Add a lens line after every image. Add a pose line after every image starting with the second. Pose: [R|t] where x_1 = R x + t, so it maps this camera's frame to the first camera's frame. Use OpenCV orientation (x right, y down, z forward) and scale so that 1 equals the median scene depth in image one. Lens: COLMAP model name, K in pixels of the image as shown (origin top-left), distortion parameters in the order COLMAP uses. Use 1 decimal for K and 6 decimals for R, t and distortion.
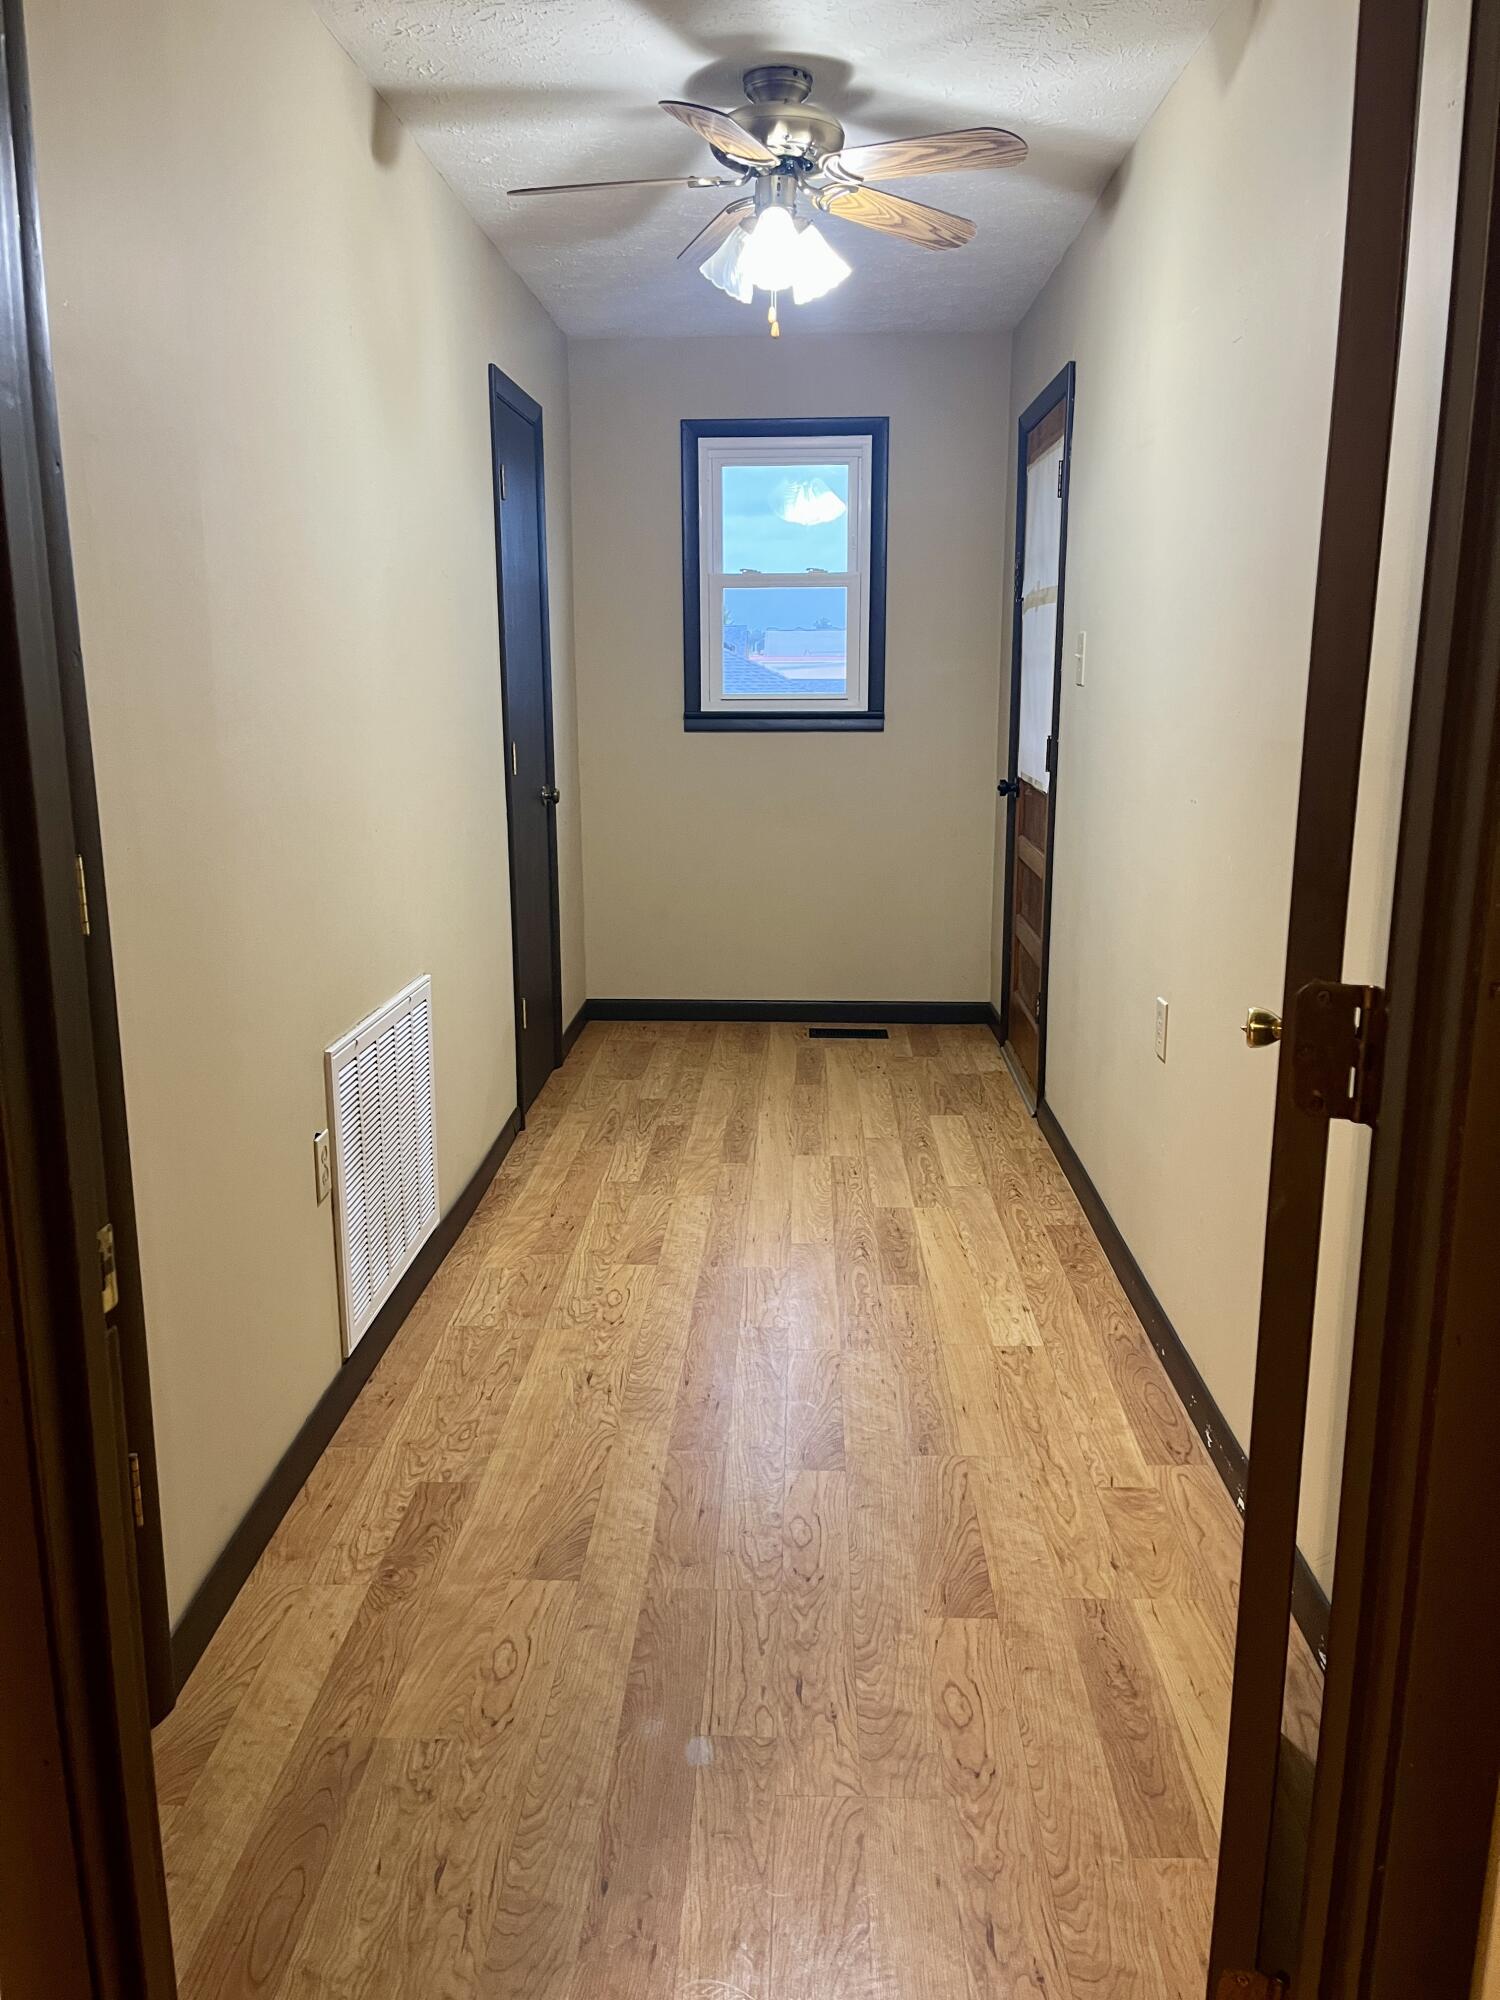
lens RADIAL K [[1491.7, 0, 750.9], [0, 1491.7, 994.0], [0, 0, 1]] dist [0.044573, -0.006095]
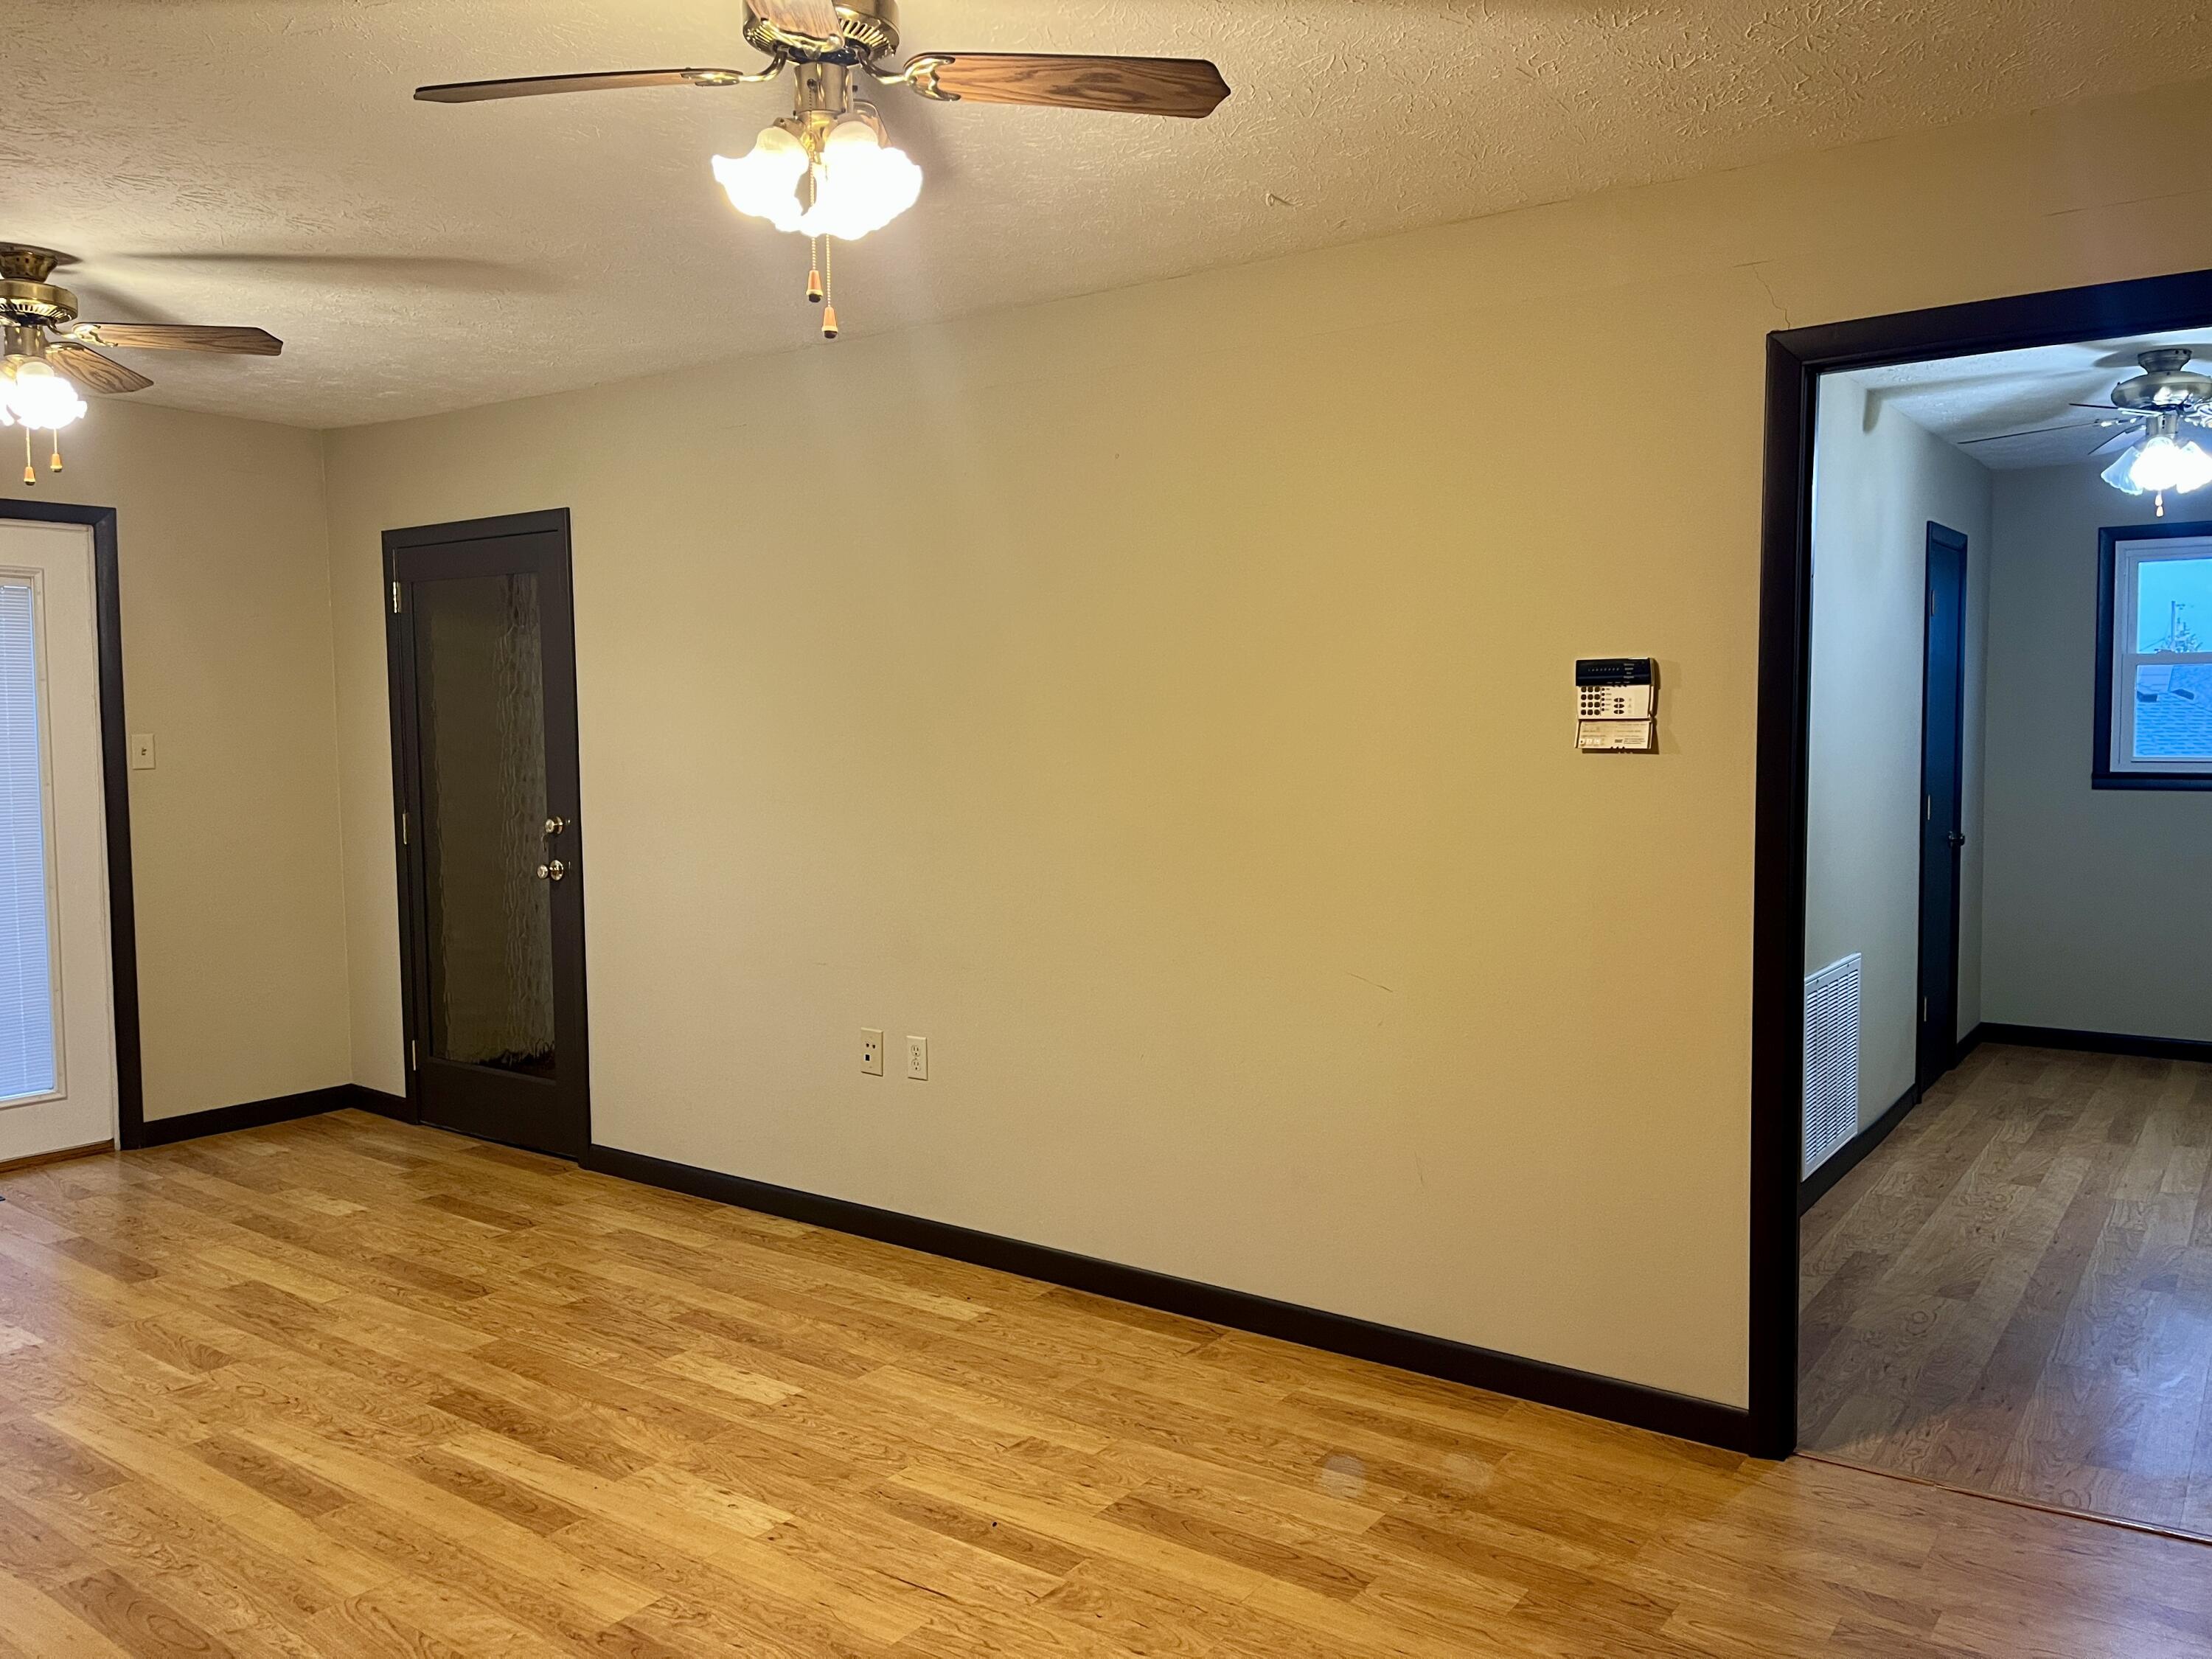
lens RADIAL K [[1649.8, 0, 1117.4], [0, 1649.8, 830.8], [0, 0, 1]] dist [0.044573, -0.006095]
pose [[0.833357, 0.024702, -0.552183, 0.040237], [-0.108688, 0.986820, -0.119886, 0.084911], [0.541944, 0.159923, 0.825059, -0.425097]]
